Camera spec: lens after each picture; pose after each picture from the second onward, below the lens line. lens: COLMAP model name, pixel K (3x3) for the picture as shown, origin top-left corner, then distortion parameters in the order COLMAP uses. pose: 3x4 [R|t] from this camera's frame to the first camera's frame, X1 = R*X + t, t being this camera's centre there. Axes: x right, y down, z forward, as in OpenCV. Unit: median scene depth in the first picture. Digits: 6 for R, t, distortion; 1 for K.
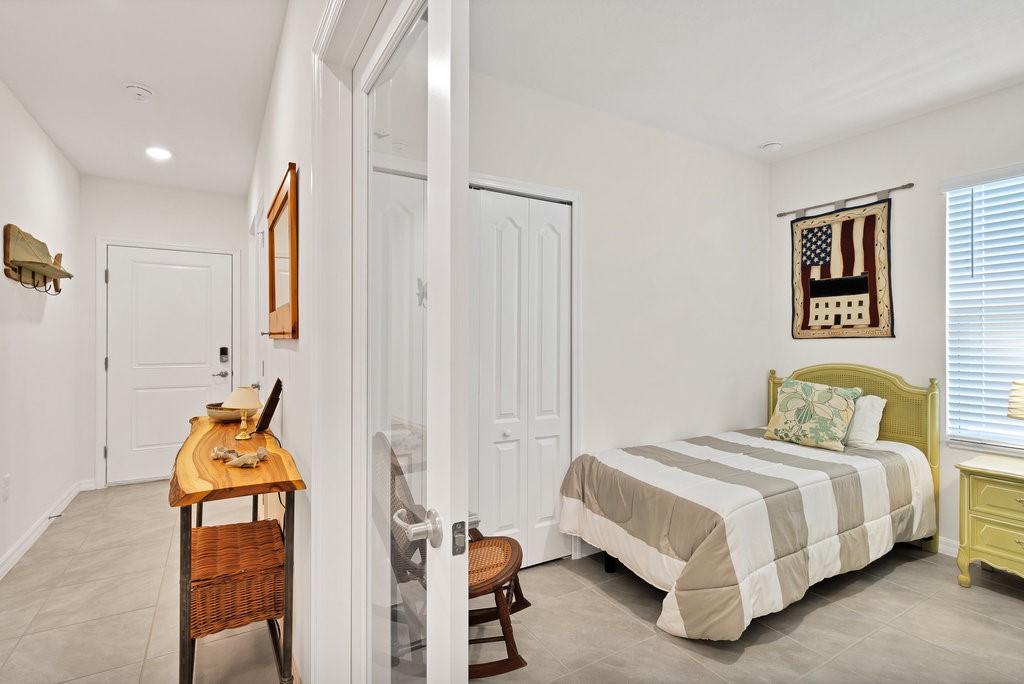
lens RADIAL K [[491.1, 0, 520.9], [0, 491.1, 340.1], [0, 0, 1]] dist [0.004311, 0.000293]
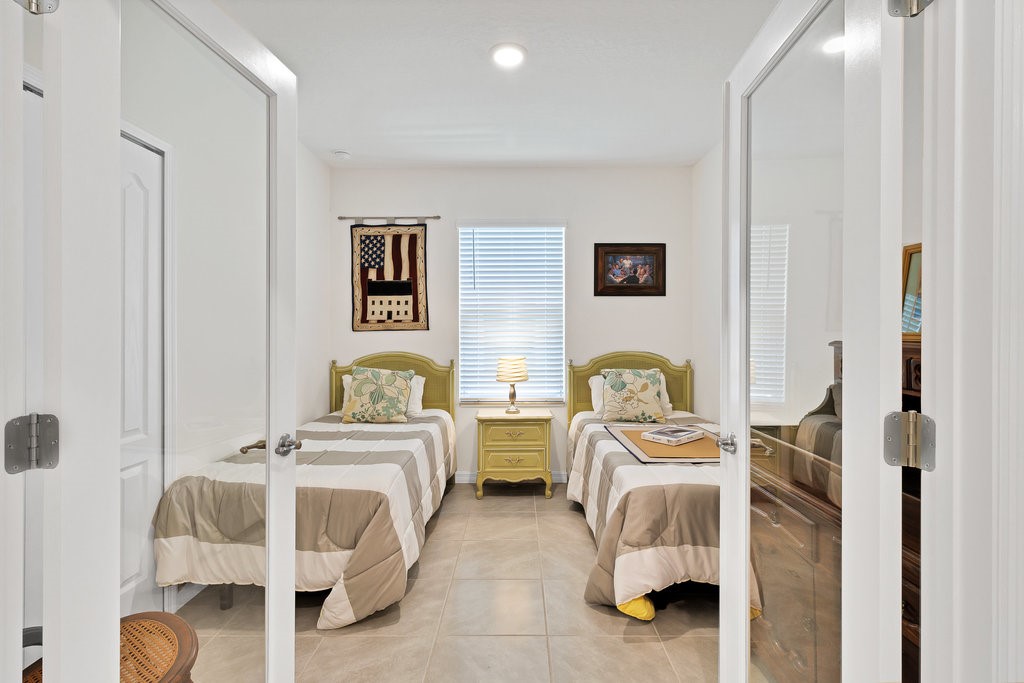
lens RADIAL K [[487.2, 0, 519.2], [0, 487.2, 333.9], [0, 0, 1]] dist [0.004754, 0.000289]
pose [[0.518304, -0.005221, 0.855180, -0.226902], [0.003365, 0.999986, 0.004065, 0.000361], [-0.855190, 0.000770, 0.518314, 0.114608]]
